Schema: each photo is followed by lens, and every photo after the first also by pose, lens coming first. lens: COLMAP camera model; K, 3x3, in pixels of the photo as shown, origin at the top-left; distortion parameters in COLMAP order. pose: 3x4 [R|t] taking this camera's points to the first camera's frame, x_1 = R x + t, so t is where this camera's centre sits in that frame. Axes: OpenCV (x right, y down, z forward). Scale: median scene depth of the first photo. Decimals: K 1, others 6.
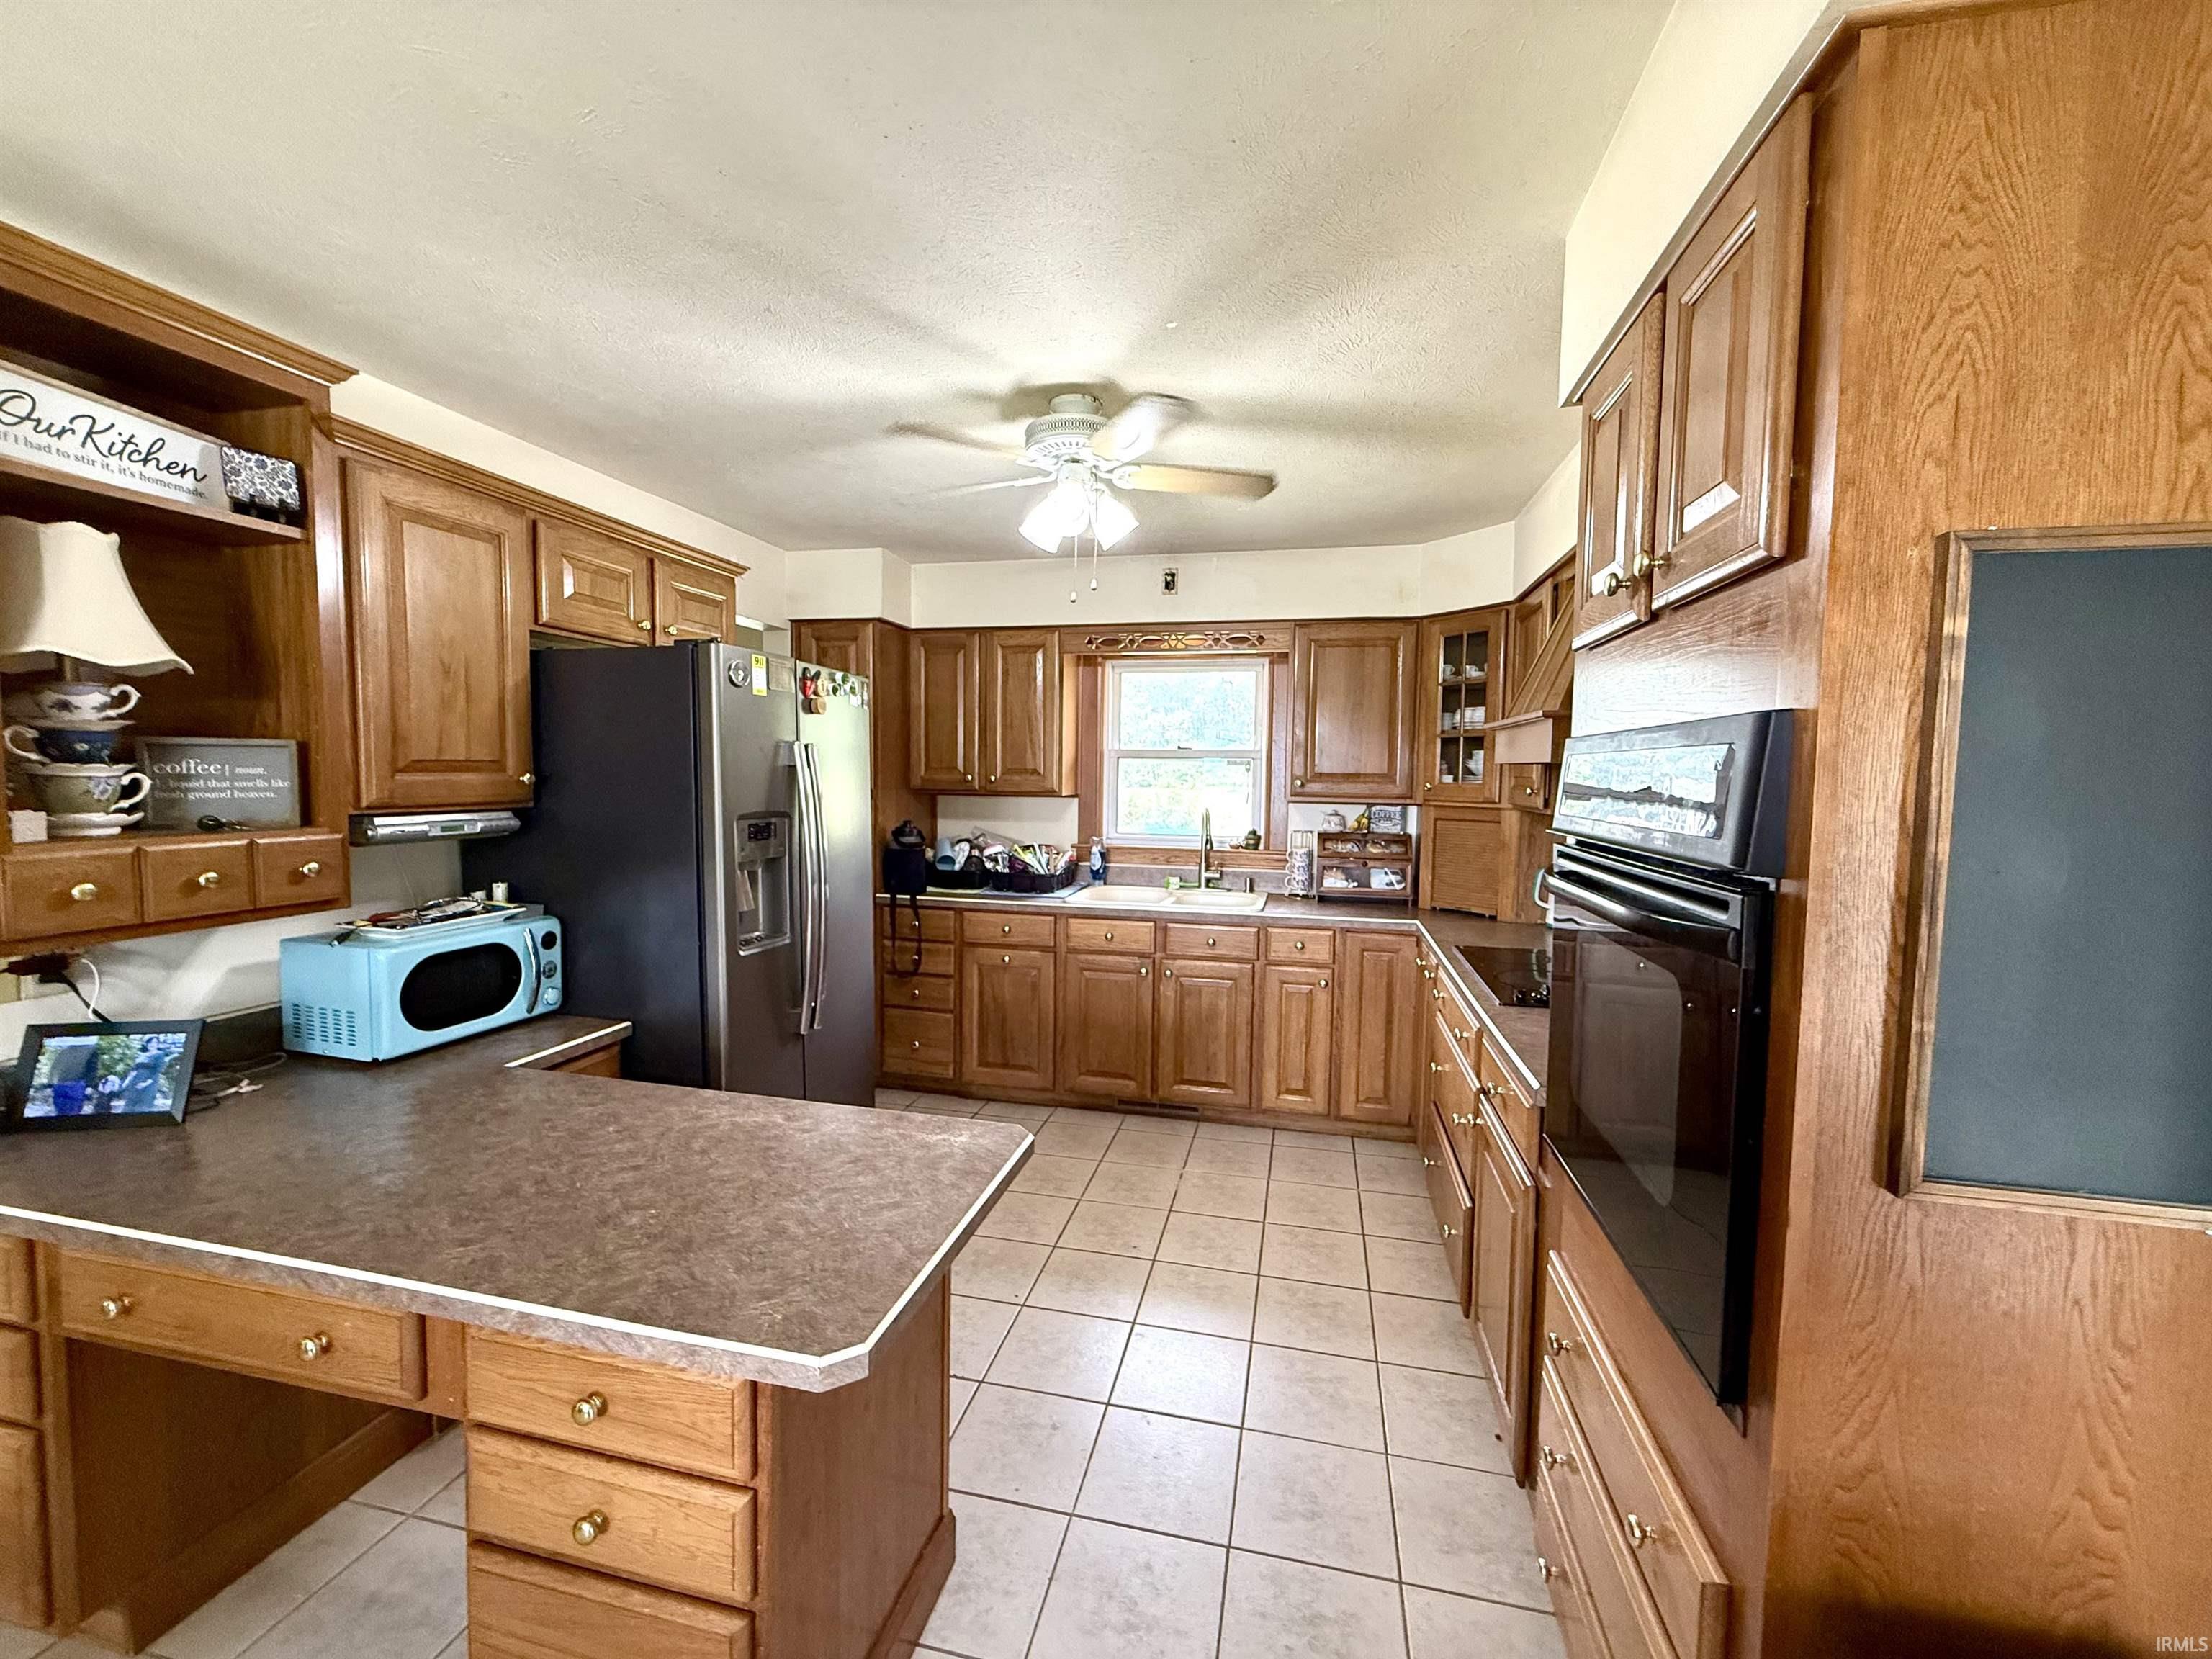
lens RADIAL K [[881.9, 0, 1106.0], [0, 881.9, 829.5], [0, 0, 1]] dist [-0.000235, 0.000544]
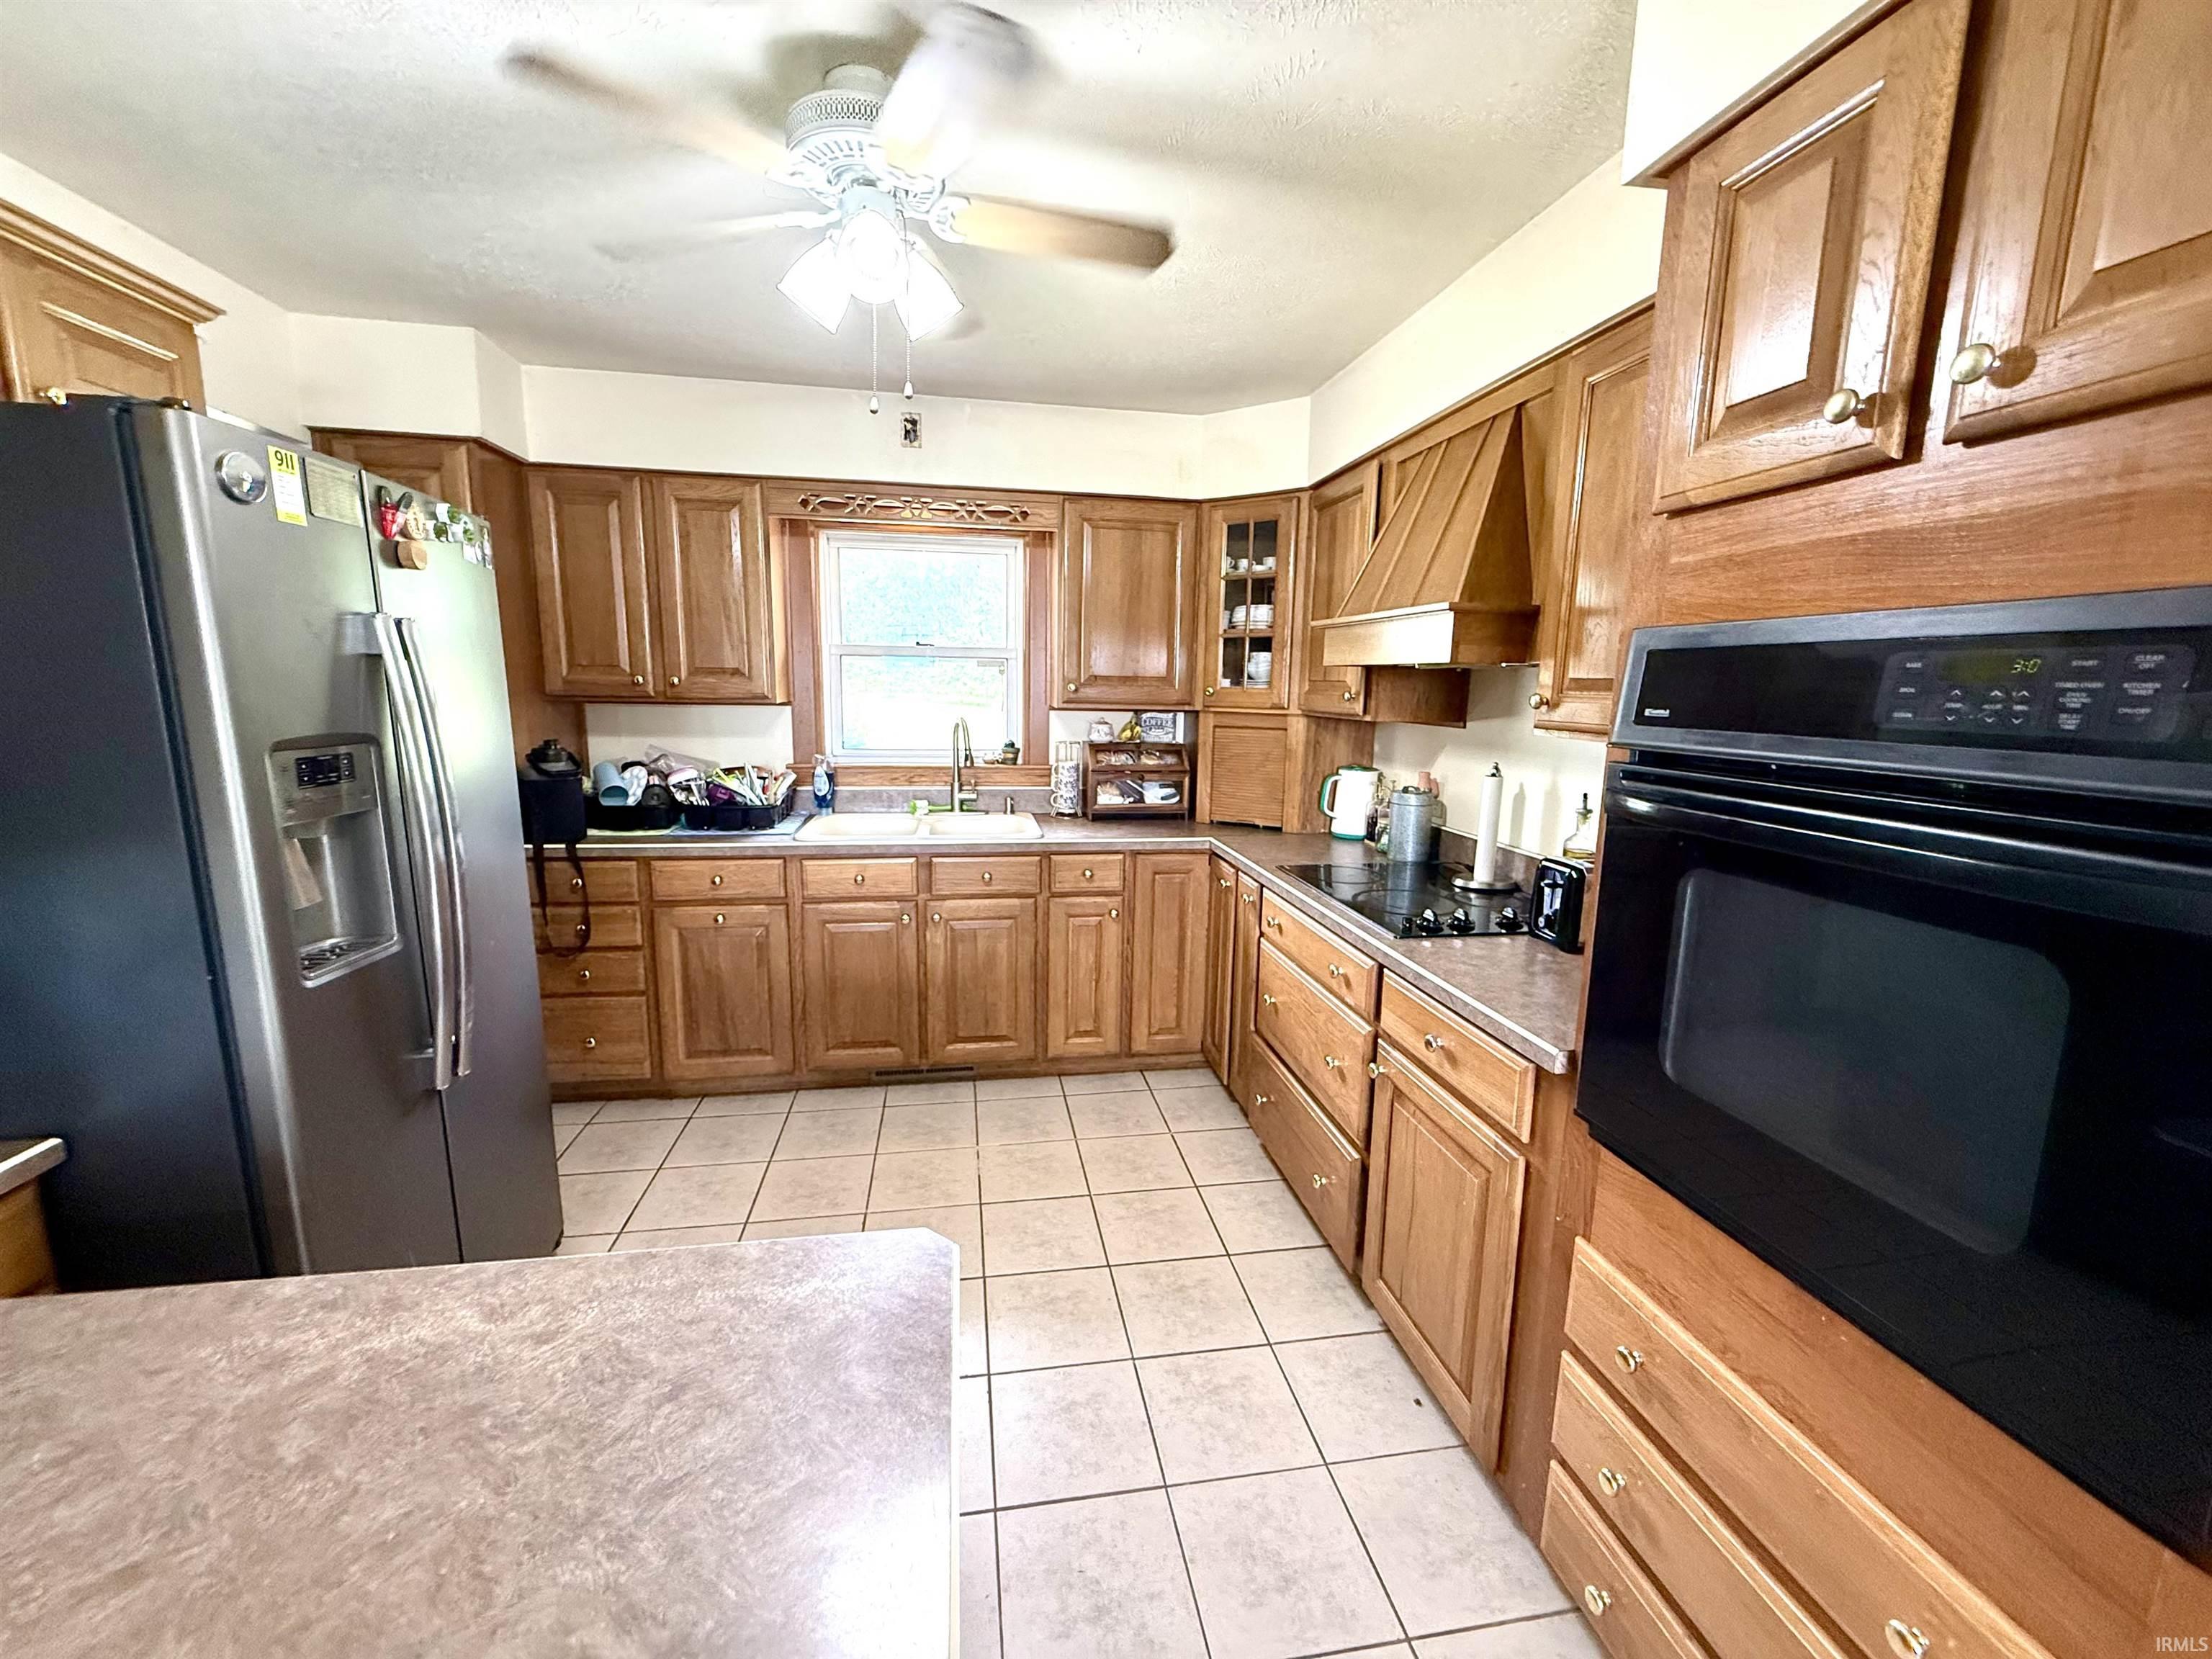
lens RADIAL K [[881.9, 0, 1106.0], [0, 881.9, 829.5], [0, 0, 1]] dist [-0.000235, 0.000544]
pose [[0.923592, -0.059751, 0.378693, -0.090676], [0.019337, 0.993783, 0.109640, -0.008102], [-0.382889, -0.093940, 0.919005, 0.176670]]
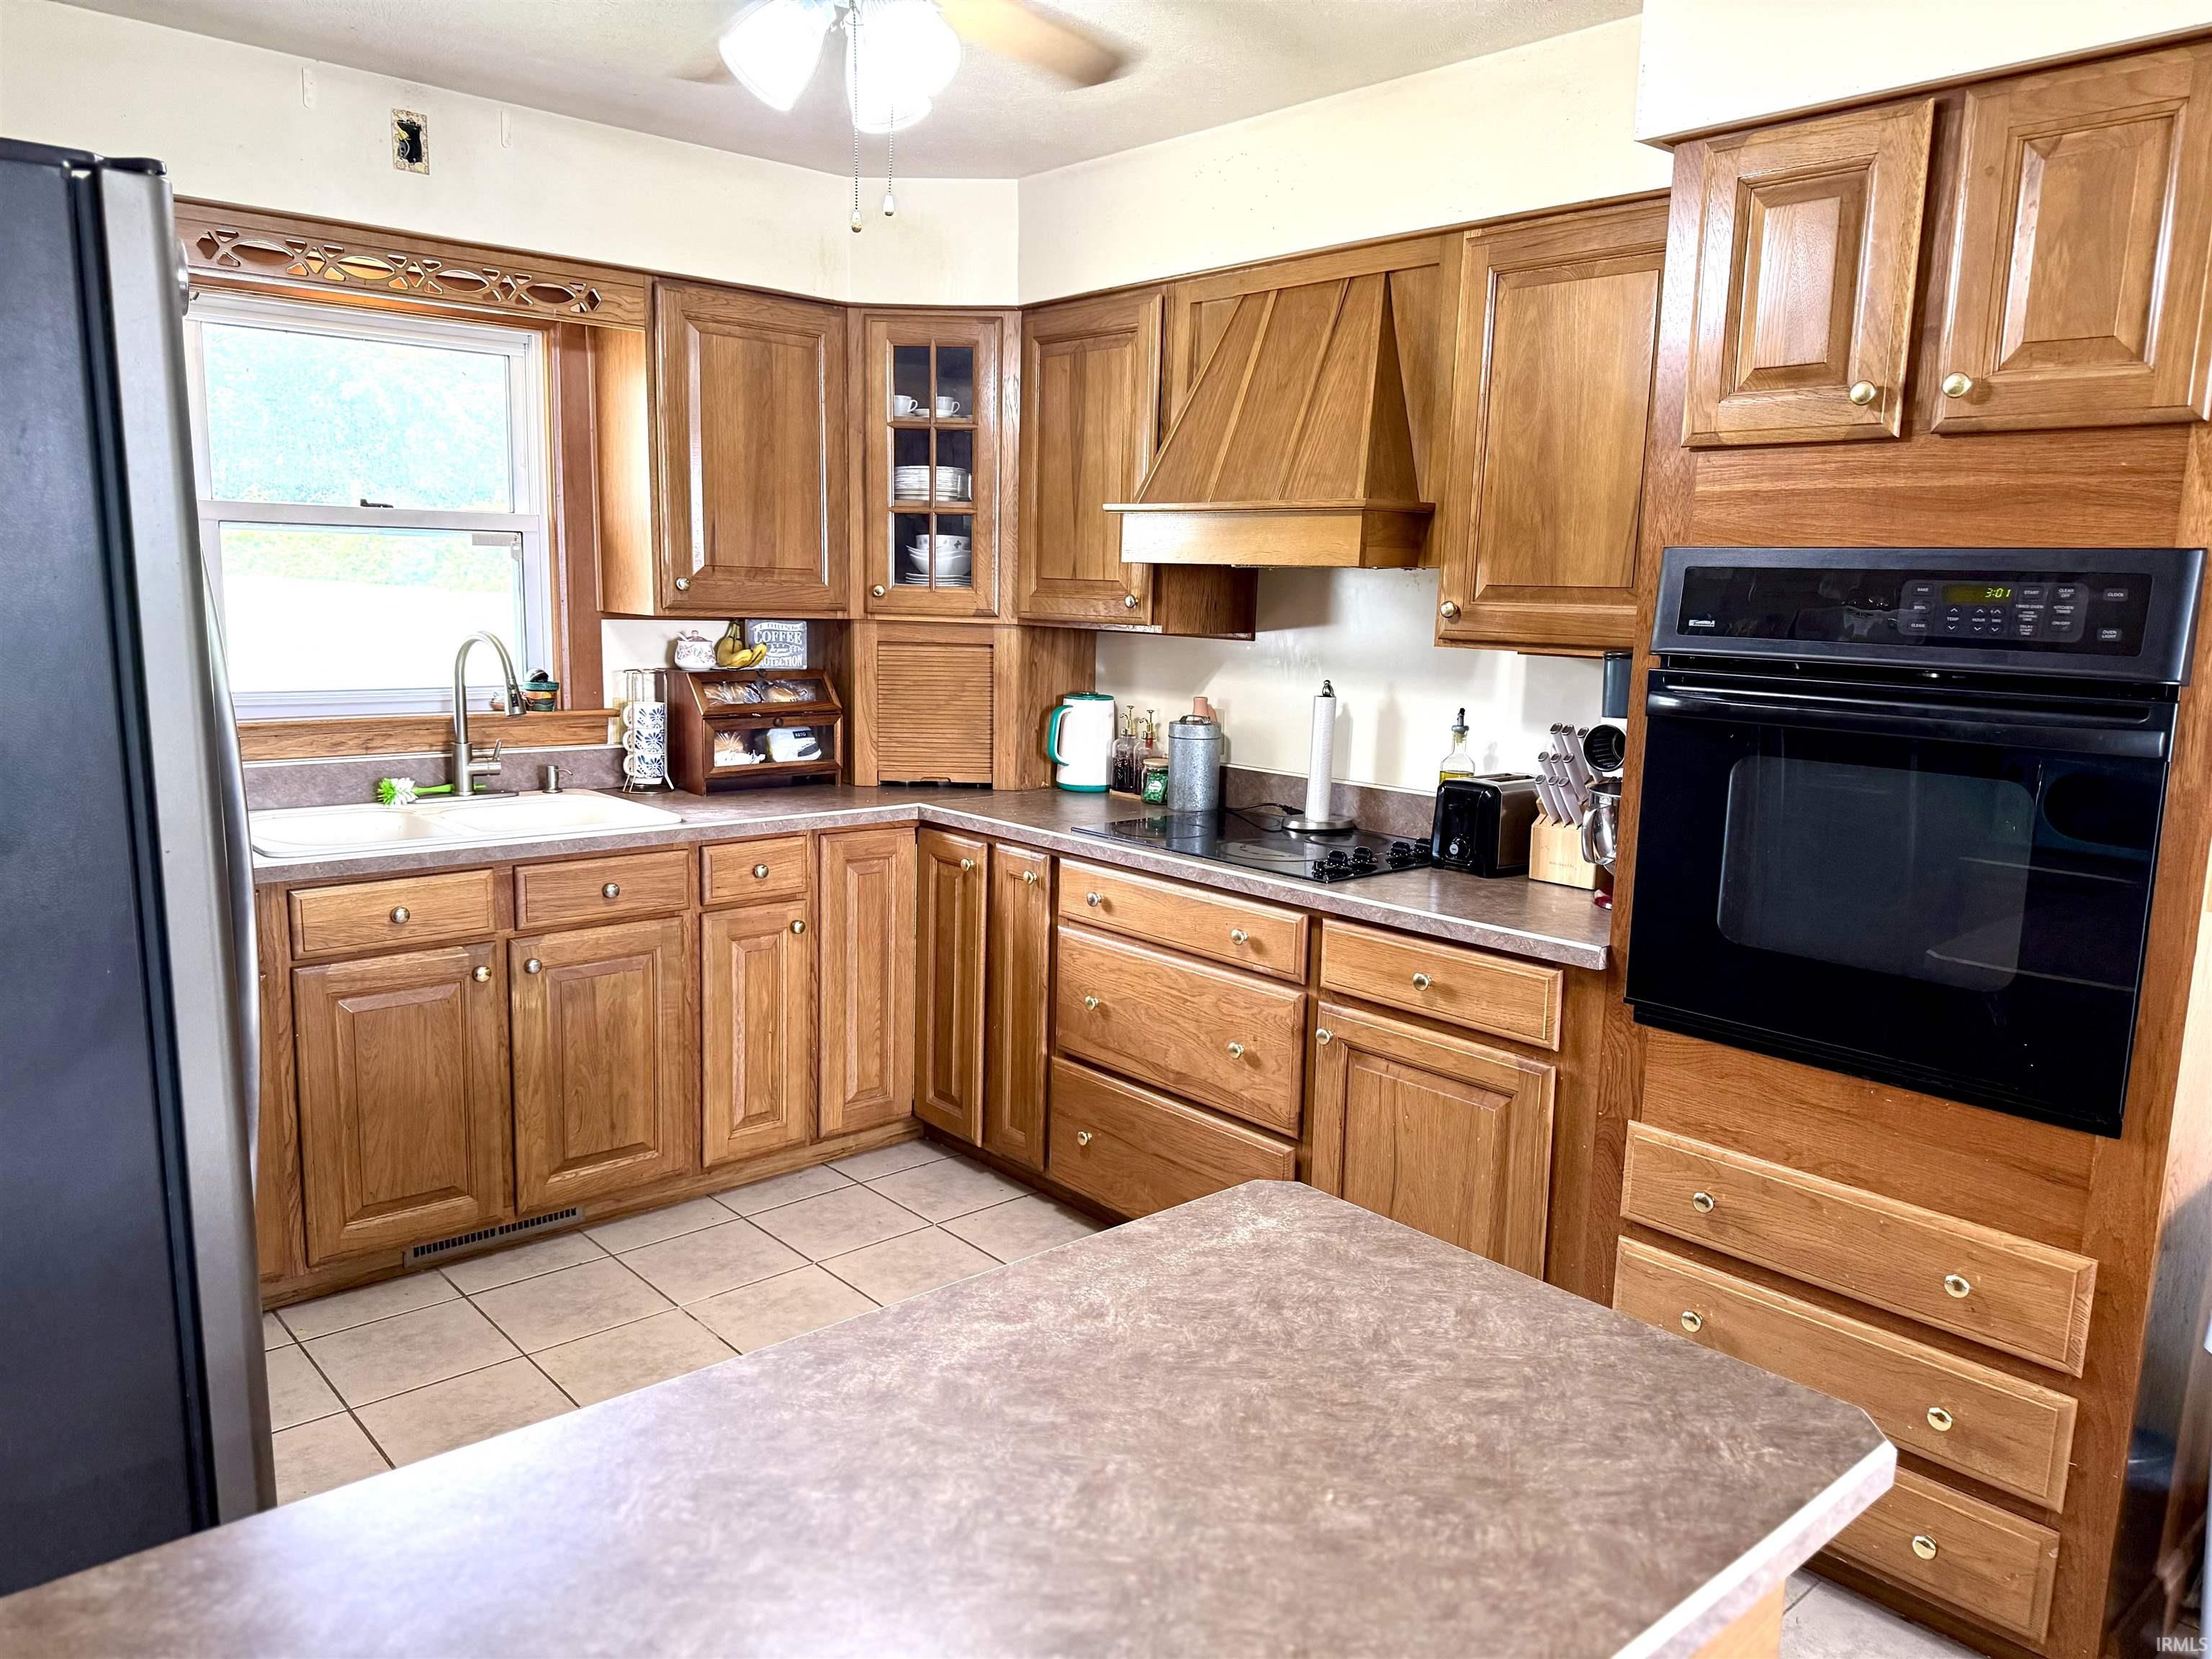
lens RADIAL K [[1551.2, 0, 1096.5], [0, 1551.2, 835.3], [0, 0, 1]] dist [0.085823, -0.148294]
pose [[0.582693, -0.130073, 0.802216, -0.442808], [0.034651, 0.990187, 0.135383, -0.020309], [-0.811954, -0.051089, 0.581482, 0.217996]]
